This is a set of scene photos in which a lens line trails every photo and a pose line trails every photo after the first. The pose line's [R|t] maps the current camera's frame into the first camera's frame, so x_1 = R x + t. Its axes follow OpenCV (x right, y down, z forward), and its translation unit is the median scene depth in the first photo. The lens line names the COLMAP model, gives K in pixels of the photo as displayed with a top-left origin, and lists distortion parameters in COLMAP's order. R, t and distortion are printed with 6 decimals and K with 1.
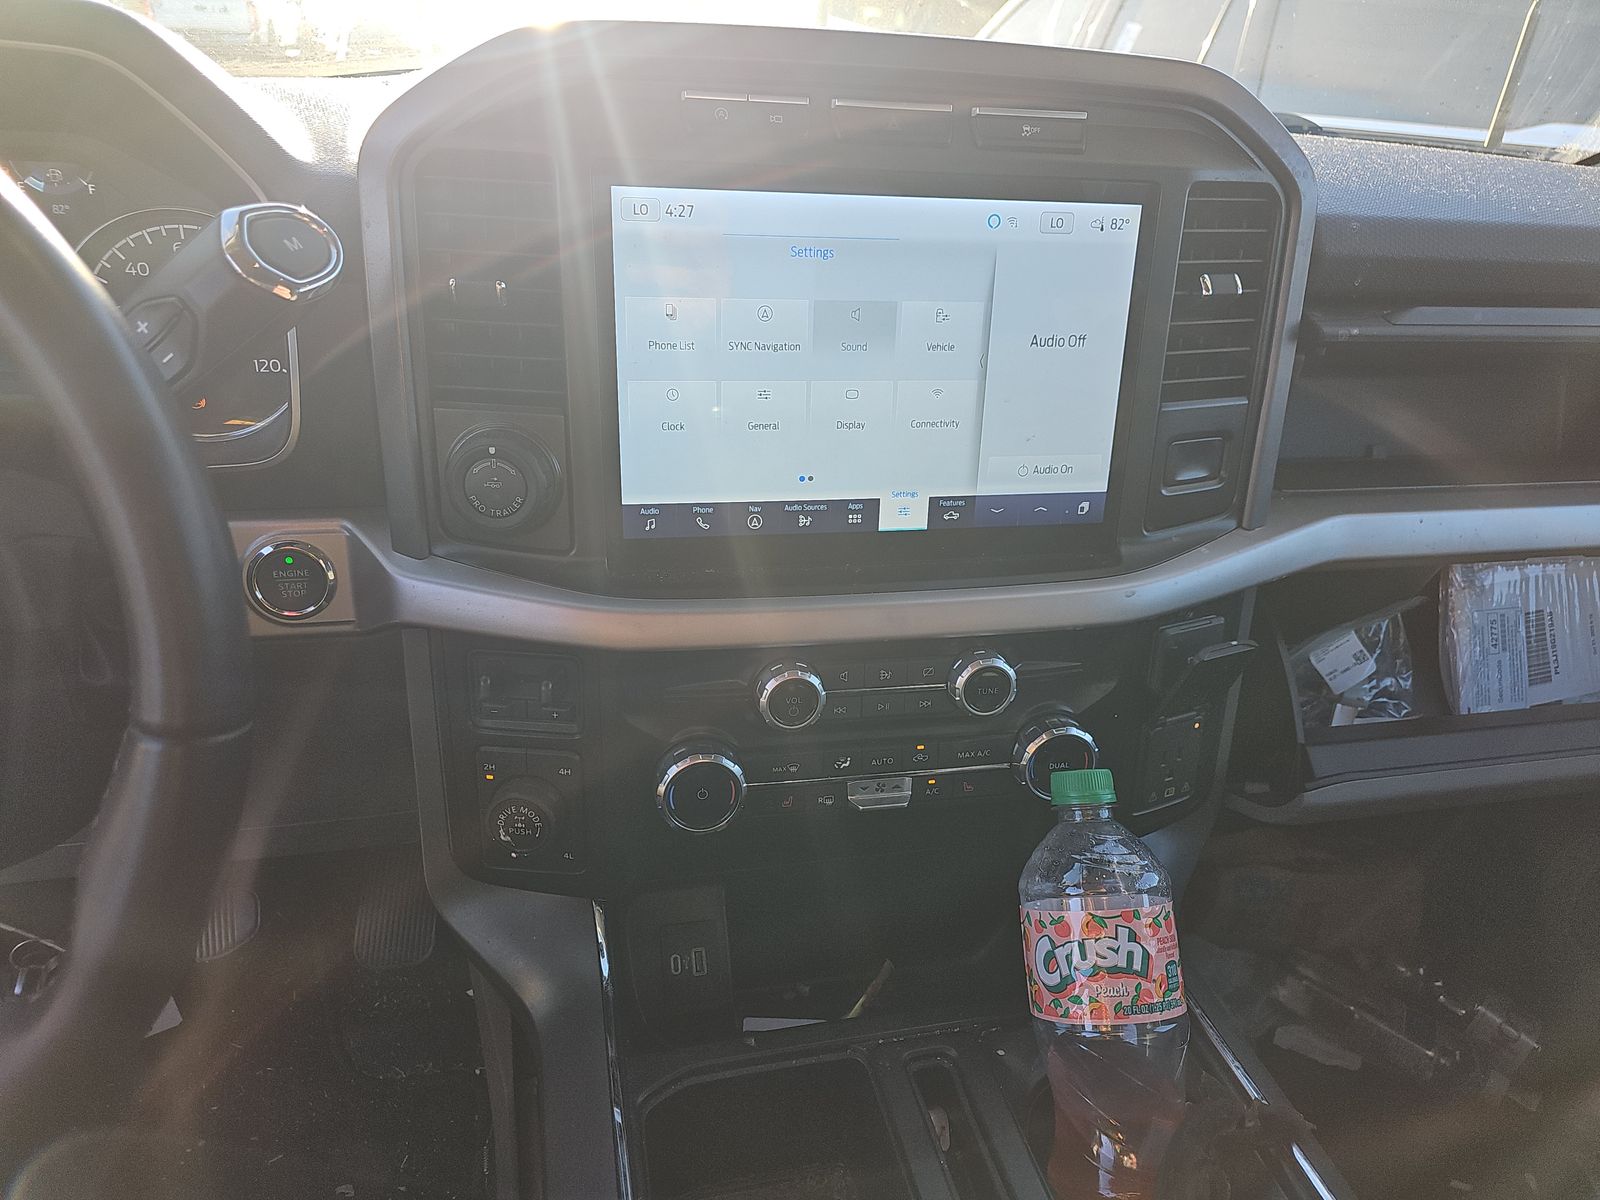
lens RADIAL K [[1081.0, 0, 800.0], [0, 1081.0, 600.0], [0, 0, 1]] dist [0.025600, -0.027025]
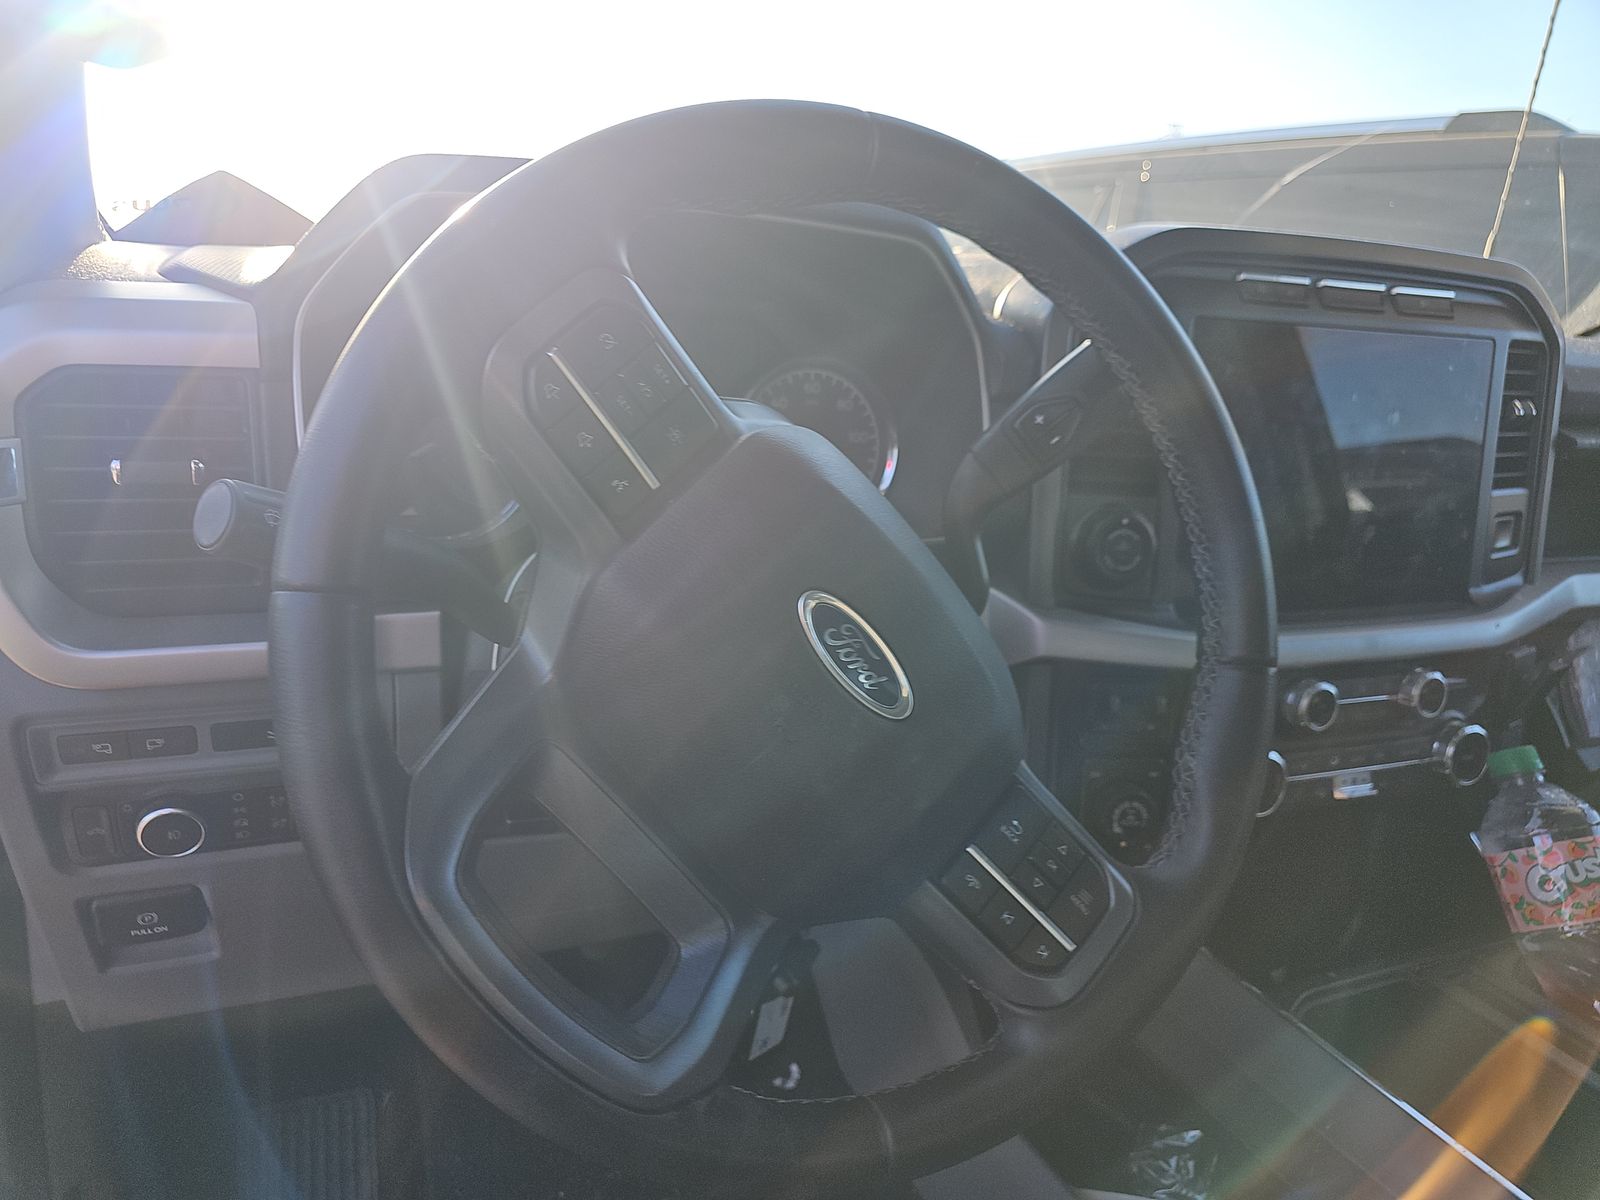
lens RADIAL K [[1081.0, 0, 800.0], [0, 1081.0, 600.0], [0, 0, 1]] dist [0.025600, -0.027025]
pose [[0.984646, -0.034733, 0.171073, -0.808735], [0.064106, 0.983477, -0.169304, 0.141328], [-0.162366, 0.177671, 0.970603, -0.197985]]
